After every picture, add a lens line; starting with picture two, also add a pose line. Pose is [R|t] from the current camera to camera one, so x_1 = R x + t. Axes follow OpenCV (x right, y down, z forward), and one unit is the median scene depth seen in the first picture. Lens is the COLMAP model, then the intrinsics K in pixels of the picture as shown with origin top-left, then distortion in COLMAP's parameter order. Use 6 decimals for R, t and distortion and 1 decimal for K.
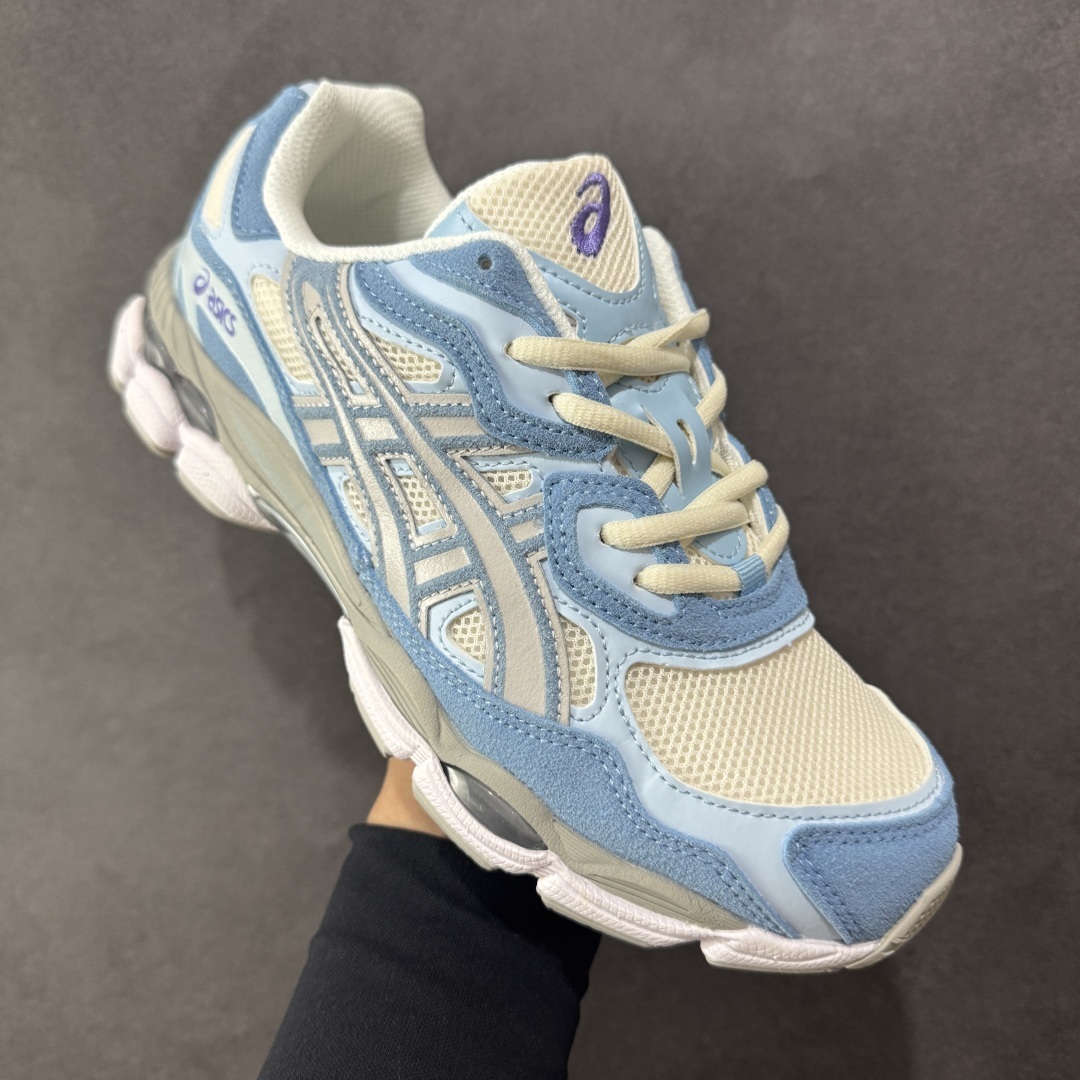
lens RADIAL K [[1009.9, 0, 538.5], [0, 1009.9, 557.6], [0, 0, 1]] dist [0.044263, 0.000927]
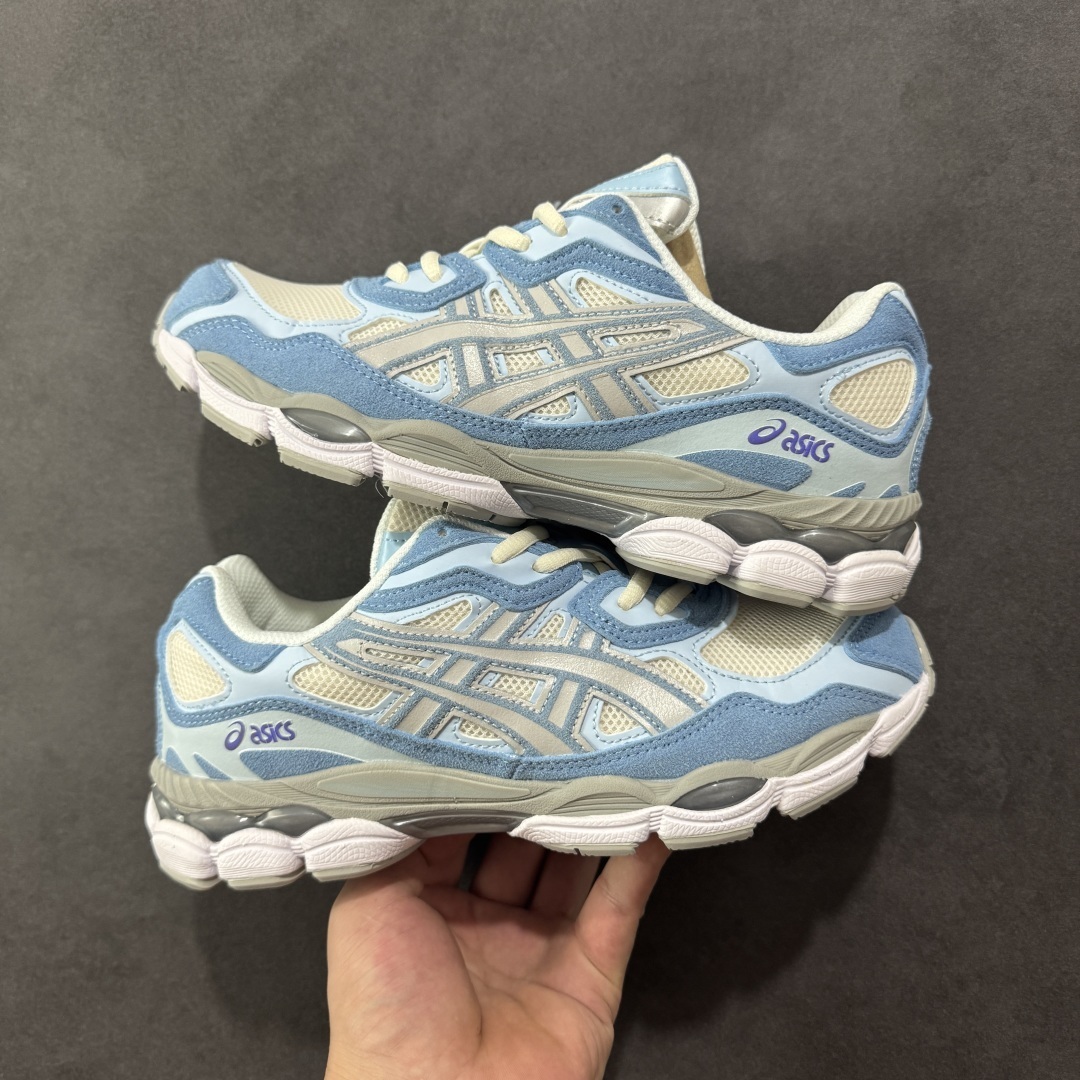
lens RADIAL K [[1009.9, 0, 538.5], [0, 1009.9, 557.6], [0, 0, 1]] dist [0.044263, 0.000927]
pose [[0.633344, -0.621901, 0.460560, -0.644185], [0.747178, 0.646374, -0.154680, 0.067953], [-0.201498, 0.442085, 0.874047, -0.301747]]
